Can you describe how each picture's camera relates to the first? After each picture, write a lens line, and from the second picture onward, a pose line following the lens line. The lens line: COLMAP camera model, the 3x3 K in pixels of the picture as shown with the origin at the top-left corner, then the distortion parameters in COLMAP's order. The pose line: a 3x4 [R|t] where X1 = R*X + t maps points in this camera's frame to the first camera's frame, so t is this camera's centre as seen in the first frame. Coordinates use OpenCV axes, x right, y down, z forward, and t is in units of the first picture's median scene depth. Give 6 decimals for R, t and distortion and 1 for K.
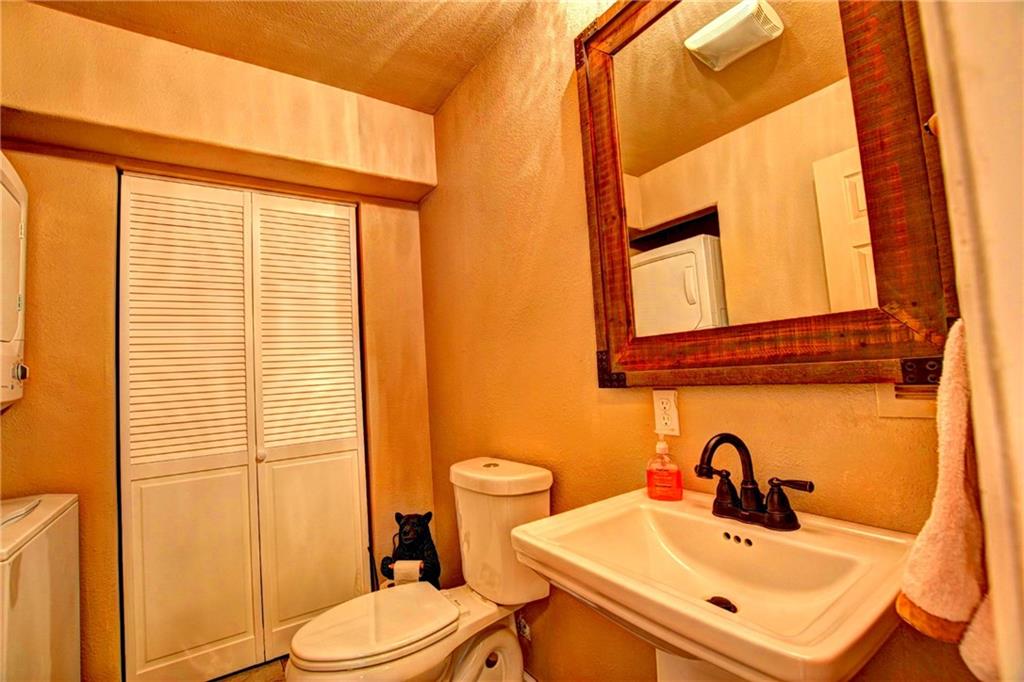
lens RADIAL K [[451.8, 0, 509.0], [0, 451.8, 342.3], [0, 0, 1]] dist [-0.034470, 0.005452]
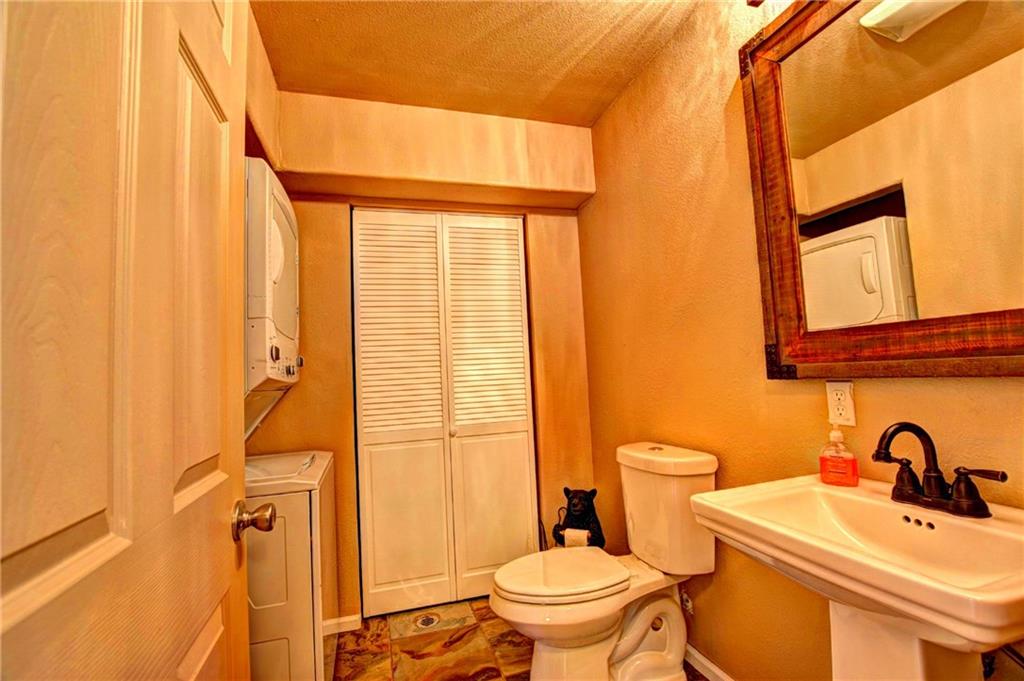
lens RADIAL K [[451.8, 0, 509.0], [0, 451.8, 341.8], [0, 0, 1]] dist [-0.034470, 0.005452]
pose [[0.955311, -0.005246, -0.295555, -0.068417], [0.009511, 0.999870, 0.012994, -0.006351], [0.295448, -0.015225, 0.955237, -0.177668]]
